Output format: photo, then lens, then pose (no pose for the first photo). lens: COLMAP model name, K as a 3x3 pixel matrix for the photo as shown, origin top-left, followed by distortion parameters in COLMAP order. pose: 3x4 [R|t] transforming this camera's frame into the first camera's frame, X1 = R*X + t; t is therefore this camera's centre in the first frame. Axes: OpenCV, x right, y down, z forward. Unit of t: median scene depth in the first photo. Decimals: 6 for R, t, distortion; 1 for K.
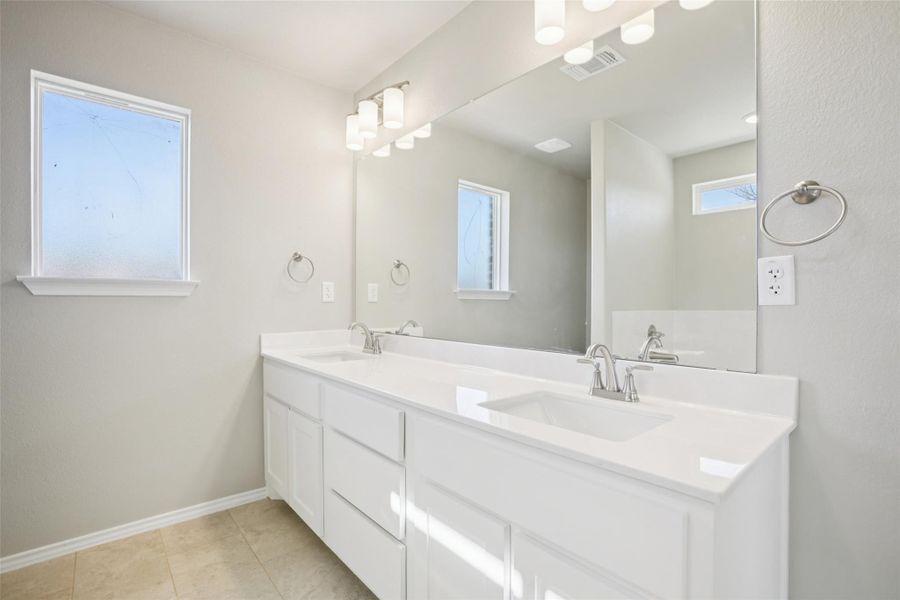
lens RADIAL K [[408.7, 0, 456.1], [0, 408.7, 304.0], [0, 0, 1]] dist [-0.045708, 0.012356]
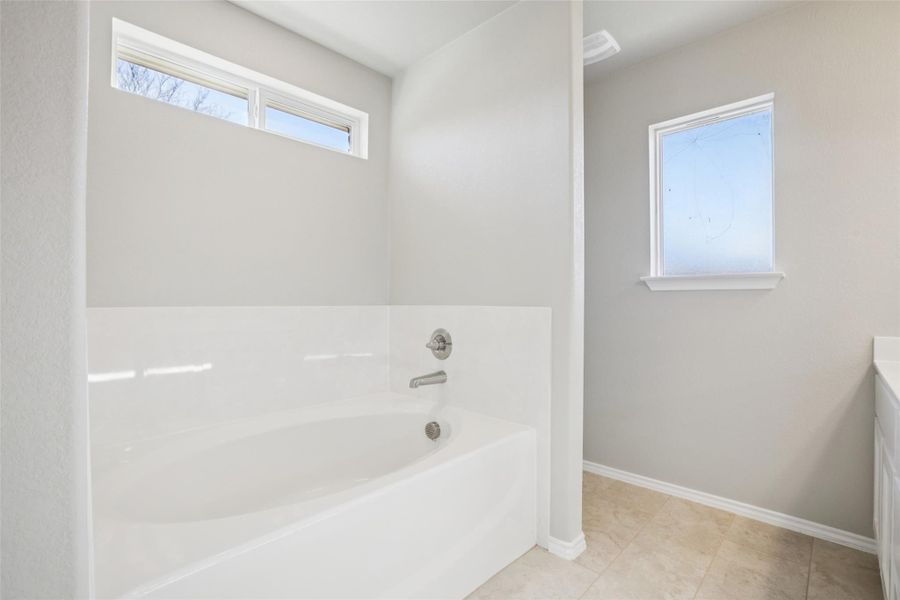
lens RADIAL K [[408.7, 0, 449.1], [0, 408.7, 296.4], [0, 0, 1]] dist [-0.045708, 0.012356]
pose [[0.096034, -0.005601, -0.995362, 0.219297], [-0.002644, 0.999979, -0.005882, 0.006275], [0.995375, 0.003197, 0.096017, 0.157550]]
